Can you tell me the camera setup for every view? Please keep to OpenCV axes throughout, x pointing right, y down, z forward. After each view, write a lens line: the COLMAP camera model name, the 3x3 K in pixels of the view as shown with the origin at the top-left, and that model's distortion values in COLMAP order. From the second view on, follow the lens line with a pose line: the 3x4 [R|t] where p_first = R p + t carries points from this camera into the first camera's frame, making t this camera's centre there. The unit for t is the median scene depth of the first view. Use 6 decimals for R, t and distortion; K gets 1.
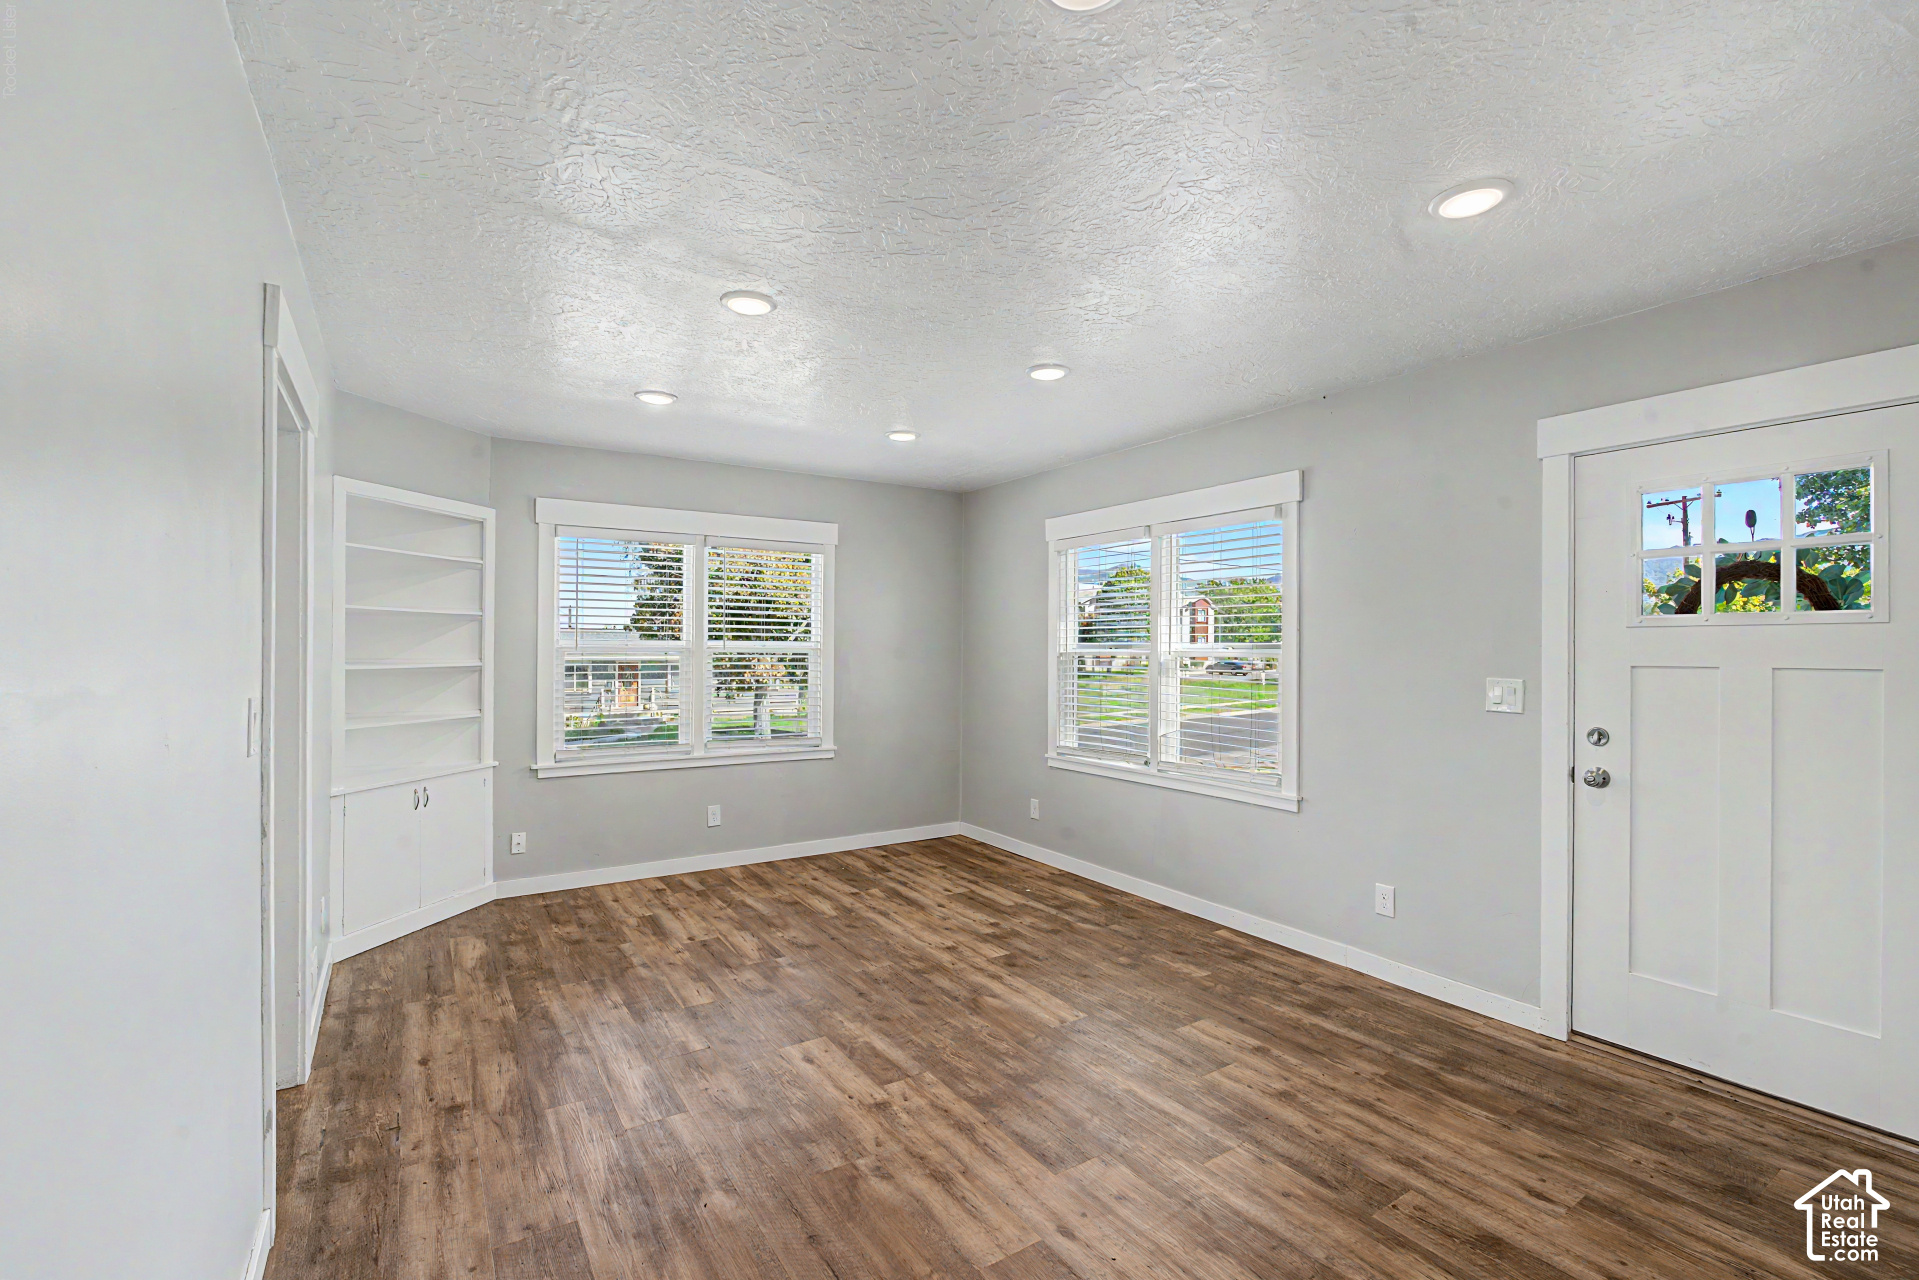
lens RADIAL K [[848.9, 0, 962.5], [0, 848.9, 647.1], [0, 0, 1]] dist [-0.002125, 0.000152]
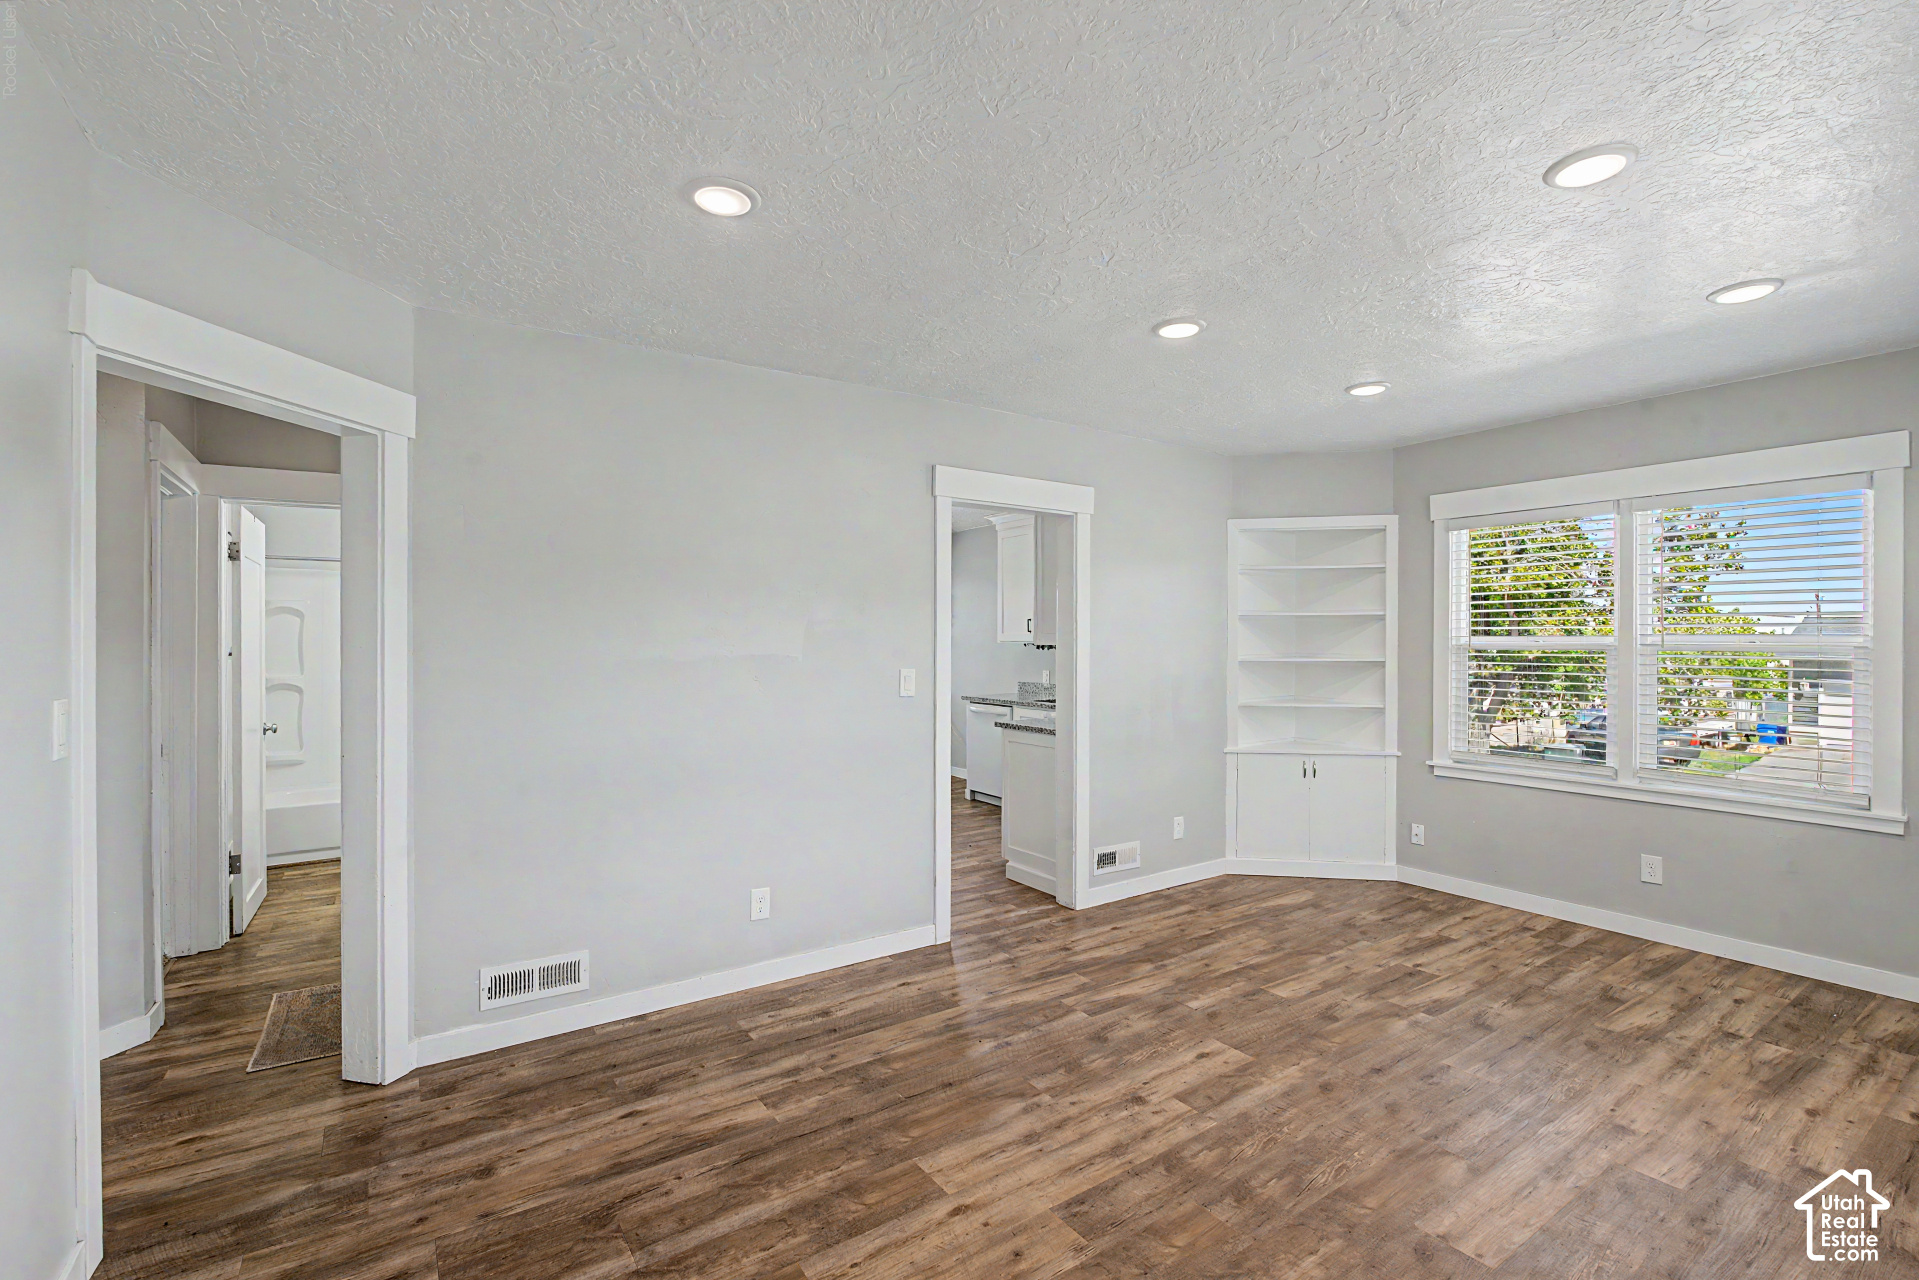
lens RADIAL K [[848.9, 0, 958.6], [0, 848.9, 640.9], [0, 0, 1]] dist [-0.002125, 0.000152]
pose [[0.024704, -0.004904, -0.999683, 0.552665], [0.001514, 0.999987, -0.004868, -0.000219], [0.999694, -0.001393, 0.024711, 0.464119]]
